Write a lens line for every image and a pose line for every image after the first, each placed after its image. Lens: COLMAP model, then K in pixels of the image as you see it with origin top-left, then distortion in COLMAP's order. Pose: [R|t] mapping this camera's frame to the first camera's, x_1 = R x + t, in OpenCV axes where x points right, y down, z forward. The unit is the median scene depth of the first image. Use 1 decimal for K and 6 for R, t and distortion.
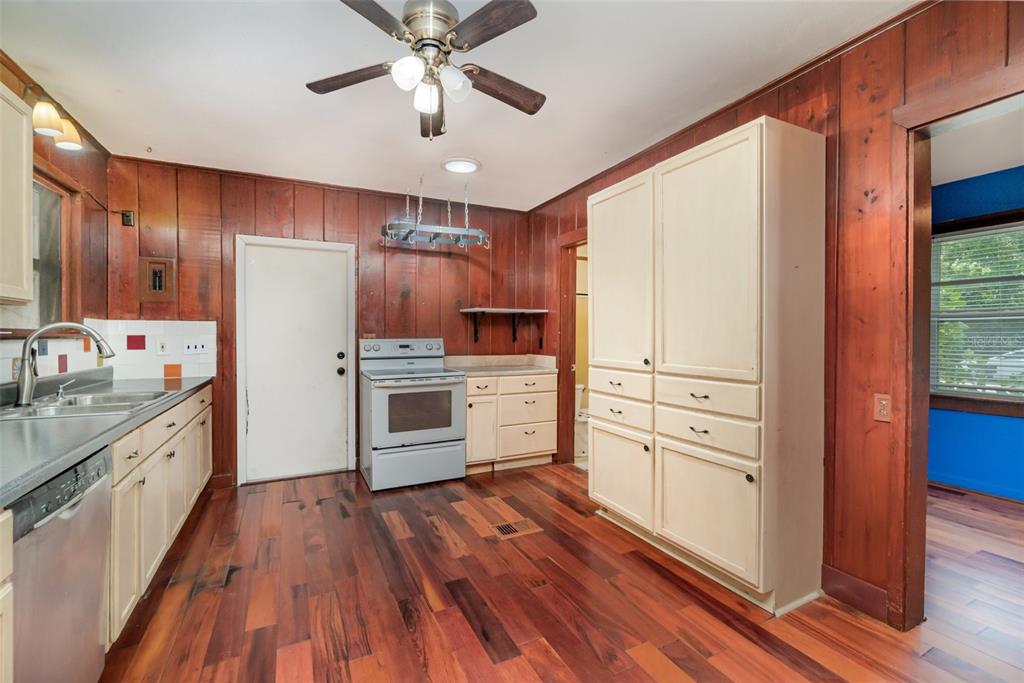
lens RADIAL K [[440.5, 0, 506.8], [0, 440.5, 340.0], [0, 0, 1]] dist [-0.002727, -0.000301]
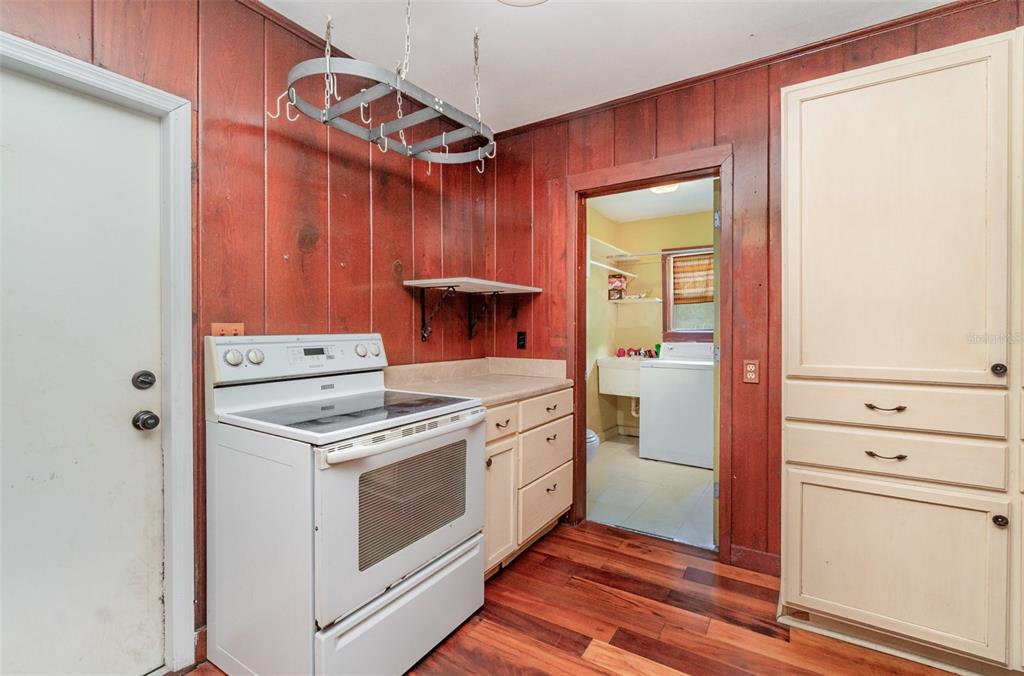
lens RADIAL K [[440.5, 0, 506.8], [0, 440.5, 336.5], [0, 0, 1]] dist [-0.002727, -0.000301]
pose [[0.847654, -0.010343, 0.530449, -0.352942], [0.009696, 0.999945, 0.004003, -0.001147], [-0.530461, 0.001750, 0.847707, 0.576610]]
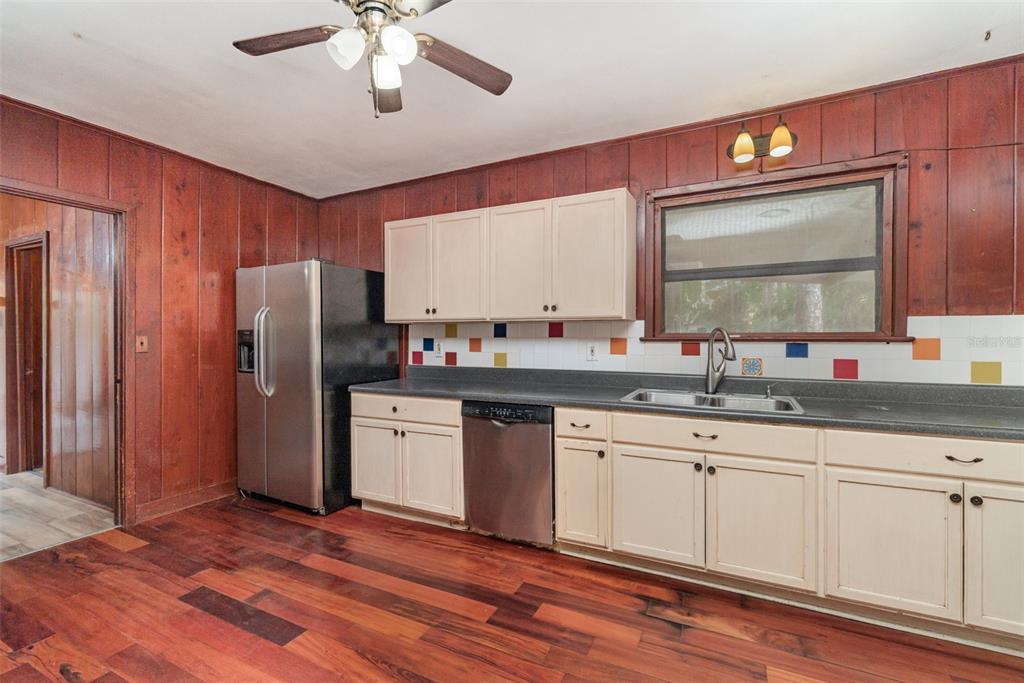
lens RADIAL K [[440.5, 0, 506.8], [0, 440.5, 340.0], [0, 0, 1]] dist [-0.002727, -0.000301]
pose [[-0.780304, 0.002877, -0.625393, 0.090245], [-0.007067, 0.999885, 0.013418, -0.011276], [0.625360, 0.014890, -0.780194, 0.927239]]
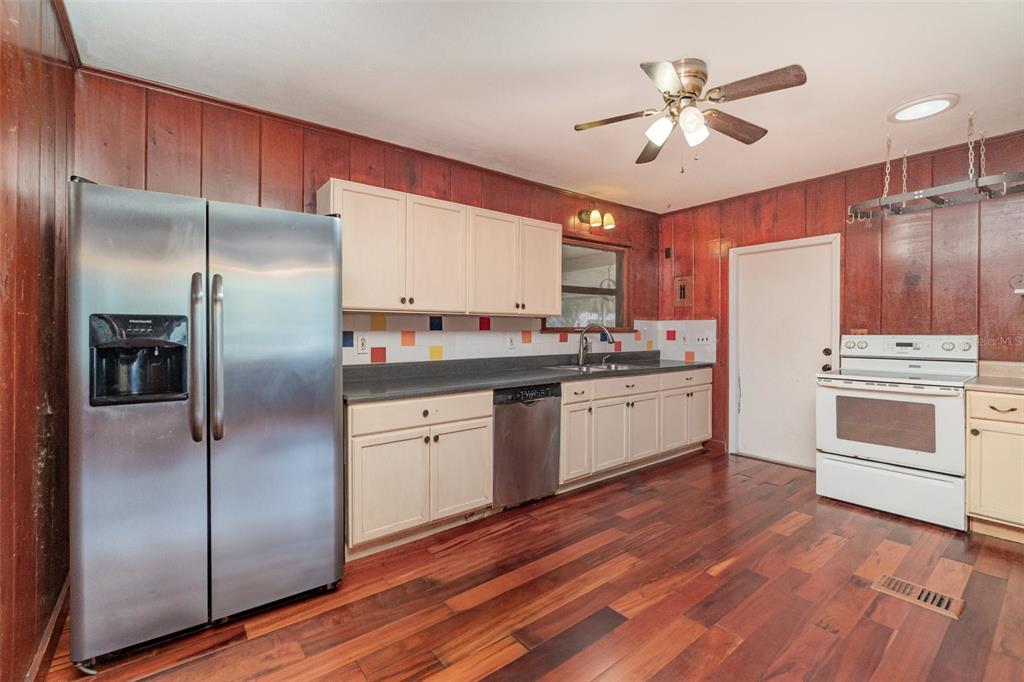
lens RADIAL K [[439.7, 0, 510.1], [0, 439.7, 330.4], [0, 0, 1]] dist [0.010880, 0.000246]
pose [[0.216999, 0.000407, -0.976172, 0.465499], [-0.009575, 0.999953, -0.001712, -0.003514], [0.976125, 0.009718, 0.216992, 0.135224]]
